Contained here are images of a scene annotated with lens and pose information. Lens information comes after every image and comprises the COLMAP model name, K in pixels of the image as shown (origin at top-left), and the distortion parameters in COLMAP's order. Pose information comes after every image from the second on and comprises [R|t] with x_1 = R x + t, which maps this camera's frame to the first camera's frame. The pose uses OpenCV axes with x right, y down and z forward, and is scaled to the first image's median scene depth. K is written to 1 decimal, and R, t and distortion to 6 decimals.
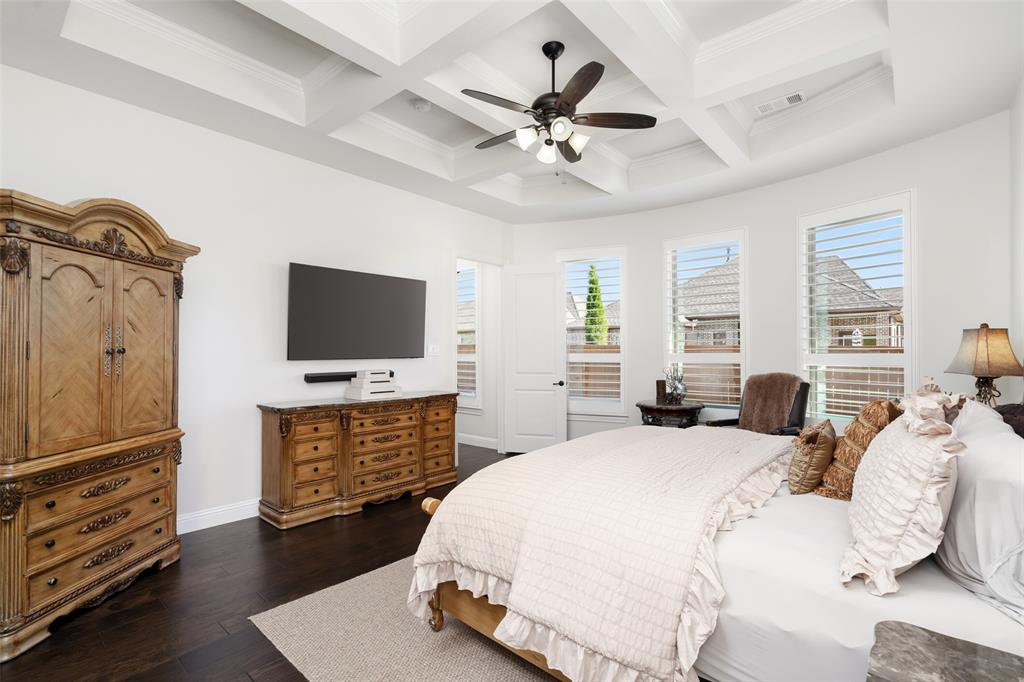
lens RADIAL K [[467.9, 0, 511.3], [0, 467.9, 343.8], [0, 0, 1]] dist [0.003229, 0.000705]
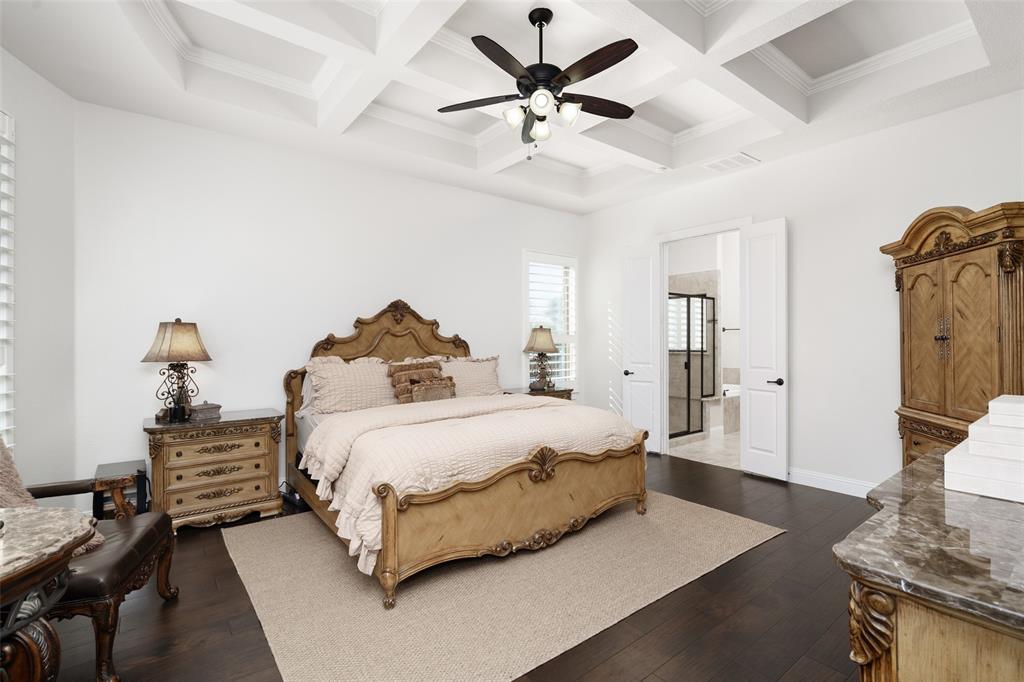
lens RADIAL K [[467.9, 0, 509.7], [0, 467.9, 335.5], [0, 0, 1]] dist [0.003229, 0.000705]
pose [[-0.981745, 0.007852, 0.190042, -0.016490], [0.004237, 0.999802, -0.019420, 0.025471], [-0.190157, -0.018260, -0.981584, 2.080769]]
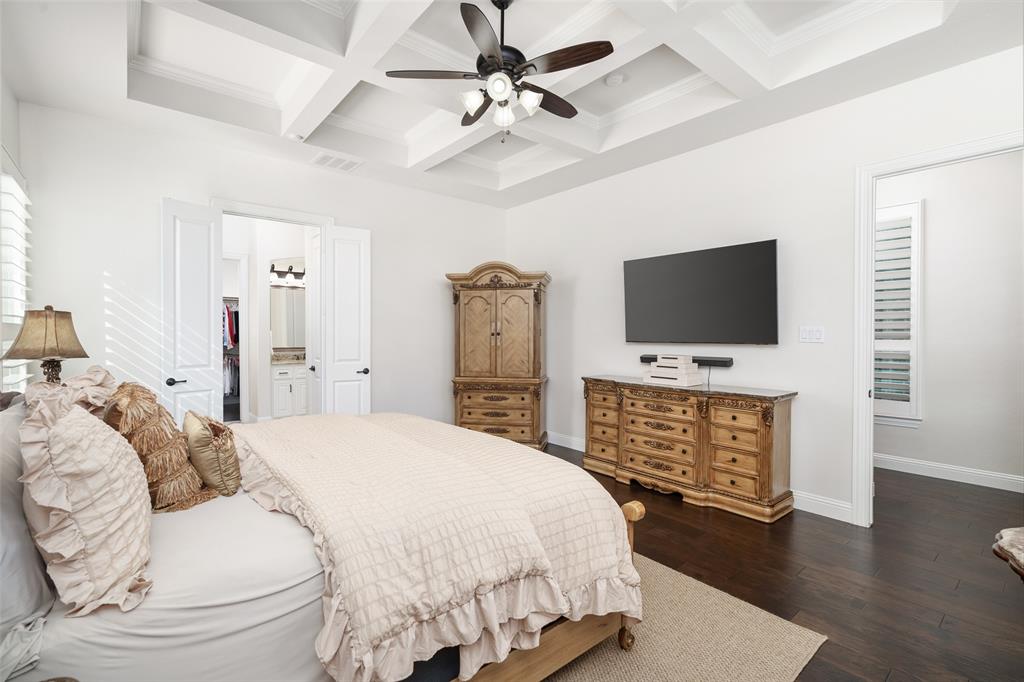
lens RADIAL K [[467.9, 0, 508.5], [0, 467.9, 341.1], [0, 0, 1]] dist [0.003229, 0.000705]
pose [[-0.164950, 0.013888, -0.986204, 1.061290], [0.008940, 0.999881, 0.012585, 0.019336], [0.986261, -0.006741, -0.165055, 1.244336]]
